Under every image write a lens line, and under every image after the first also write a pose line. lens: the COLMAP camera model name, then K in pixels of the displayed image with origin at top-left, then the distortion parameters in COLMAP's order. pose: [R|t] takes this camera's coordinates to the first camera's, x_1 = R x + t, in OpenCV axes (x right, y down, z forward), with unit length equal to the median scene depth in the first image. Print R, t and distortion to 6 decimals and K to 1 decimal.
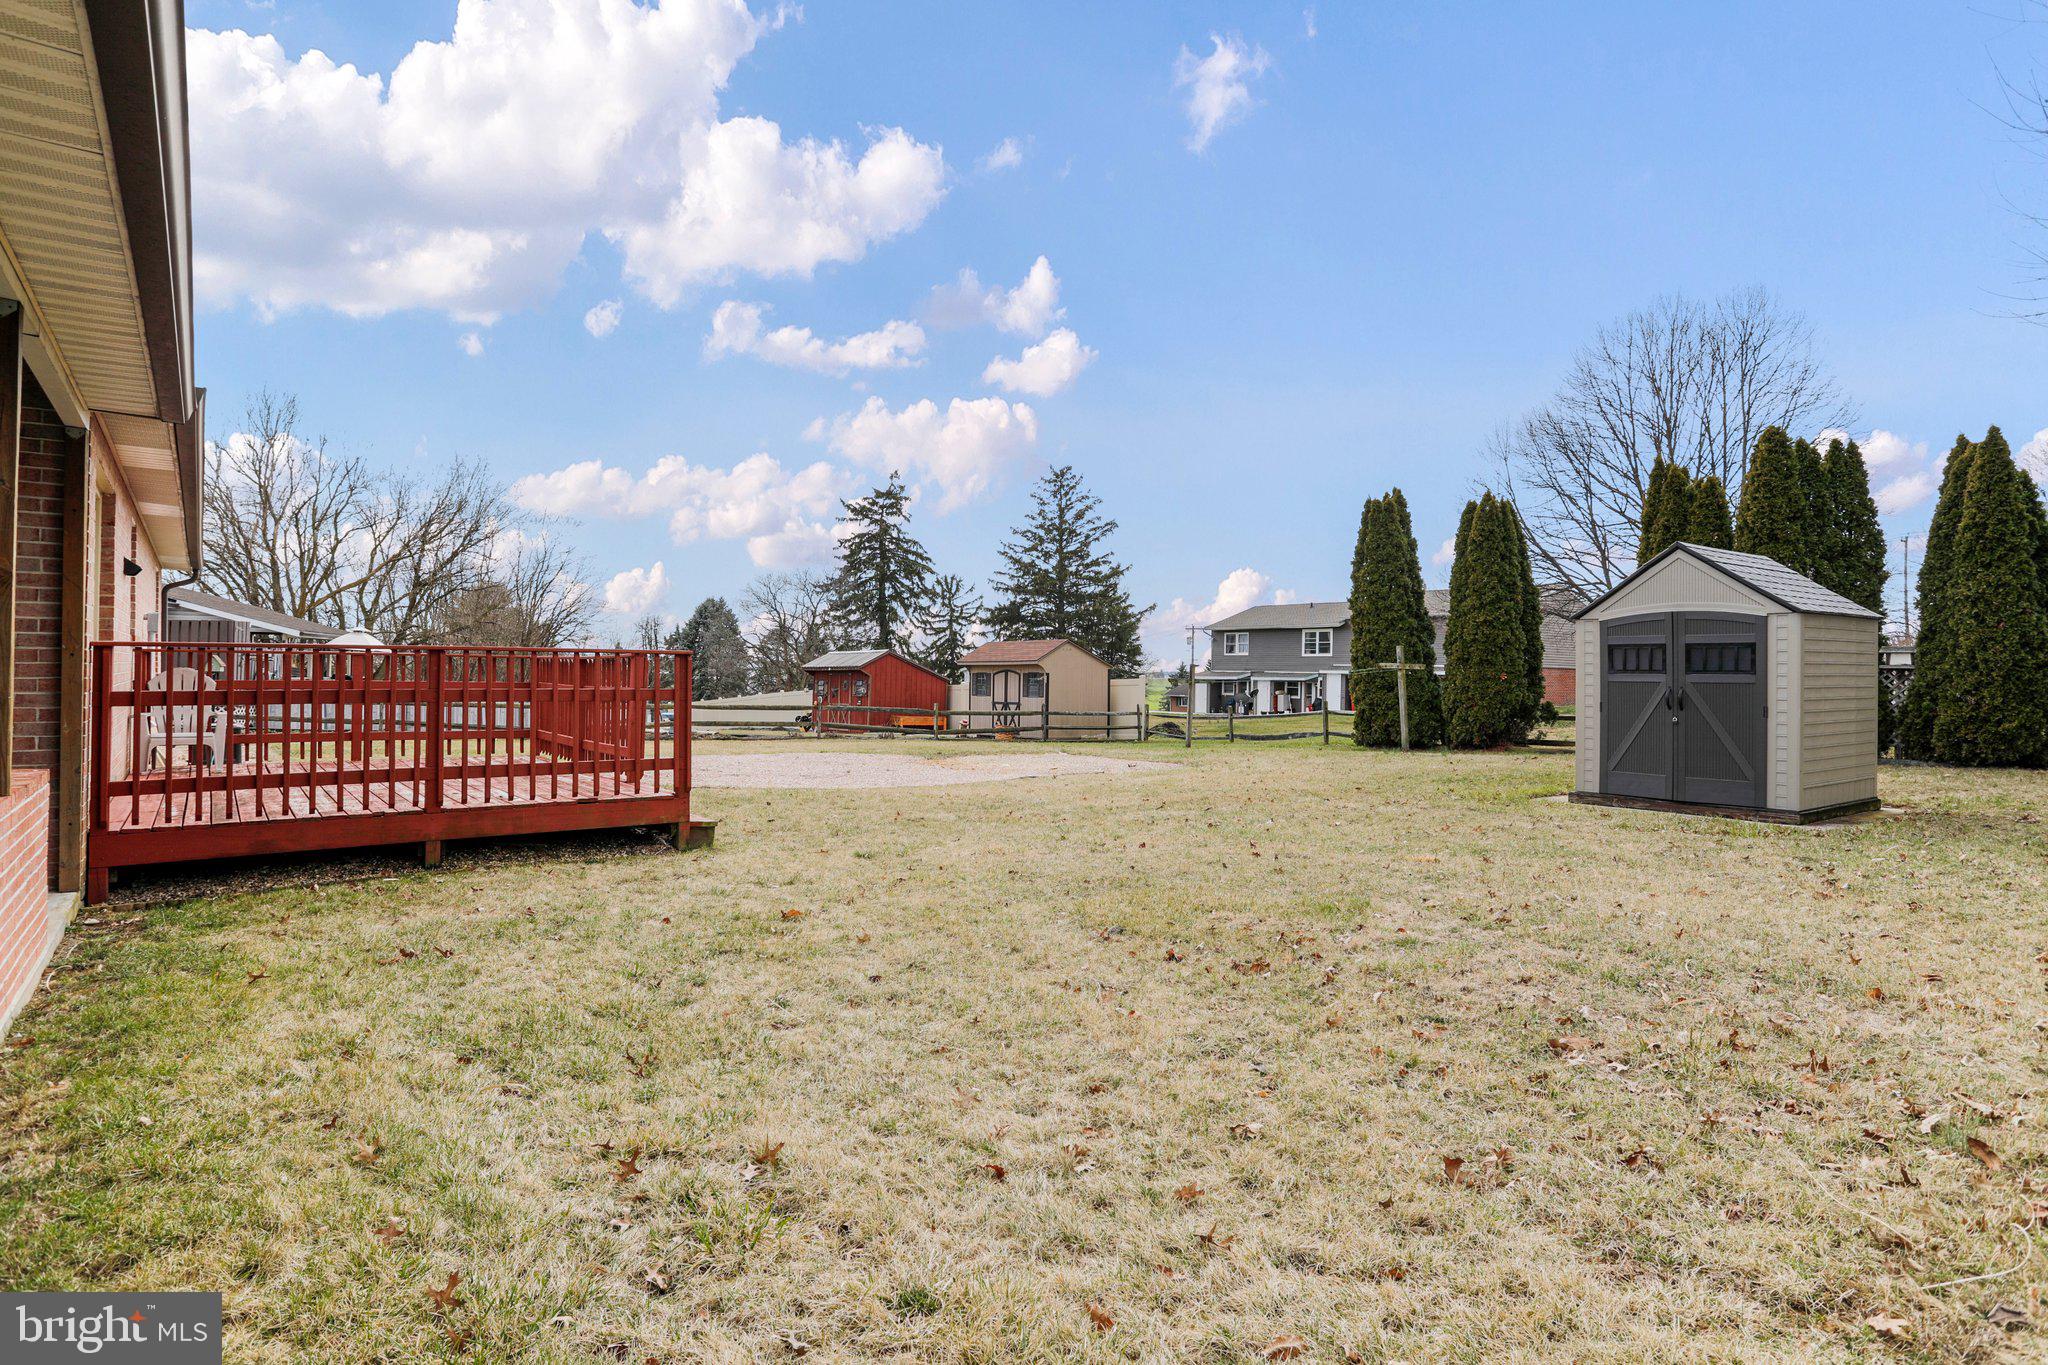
lens RADIAL K [[1133.4, 0, 1029.9], [0, 1133.4, 655.0], [0, 0, 1]] dist [-0.049612, 0.026443]
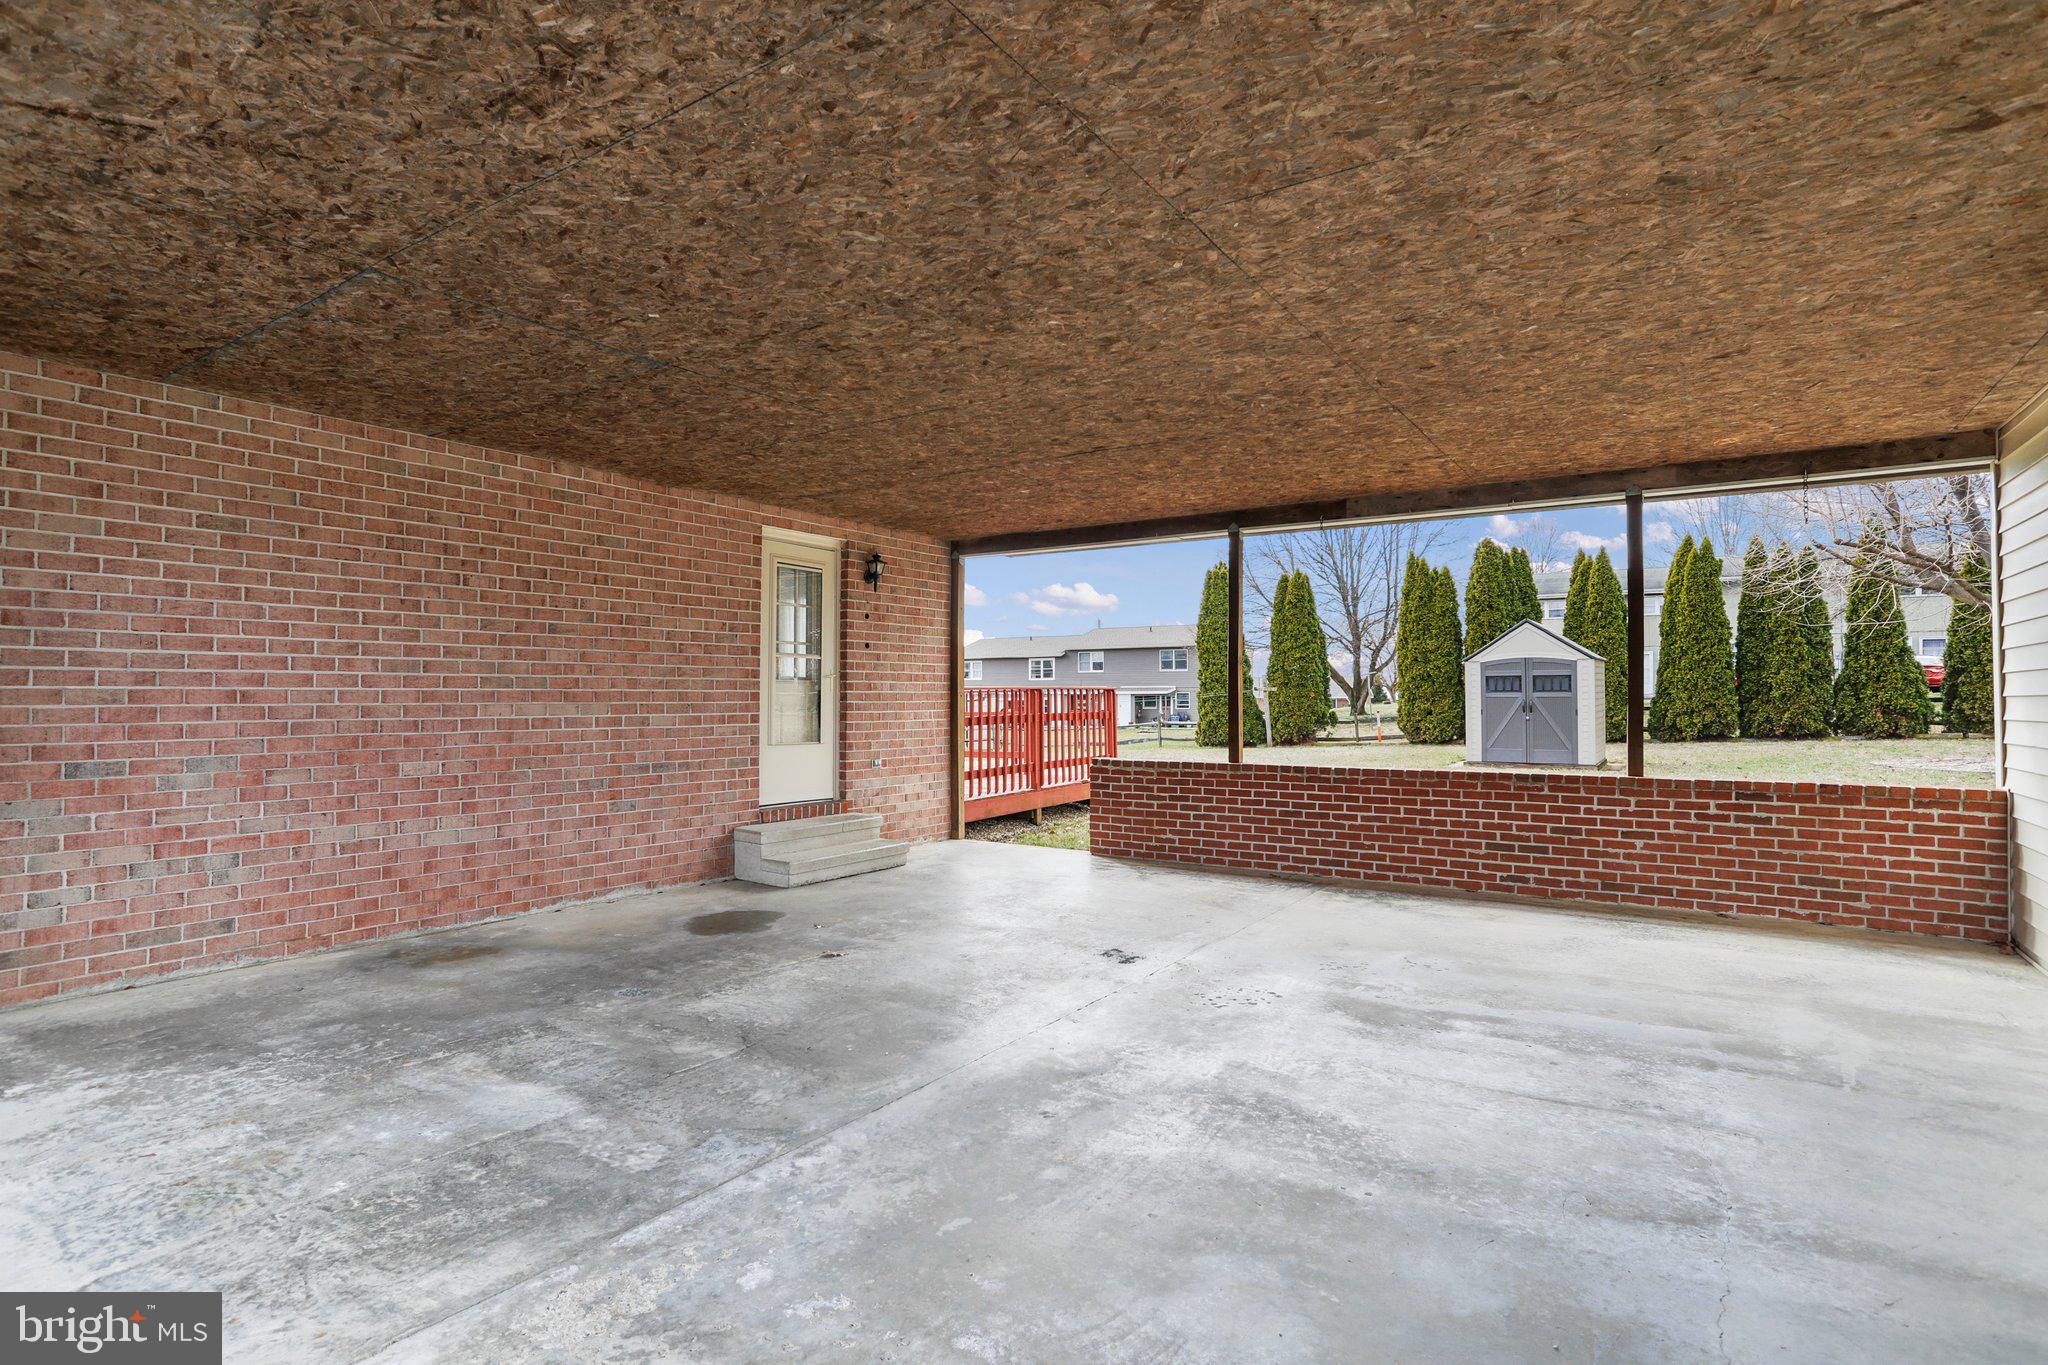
lens RADIAL K [[992.0, 0, 1022.7], [0, 992.0, 681.1], [0, 0, 1]] dist [-0.046951, 0.020944]
pose [[0.948382, -0.010648, 0.316952, -0.356767], [0.009709, 0.999943, 0.004543, -0.008419], [-0.316982, -0.001231, 0.948431, -0.122801]]
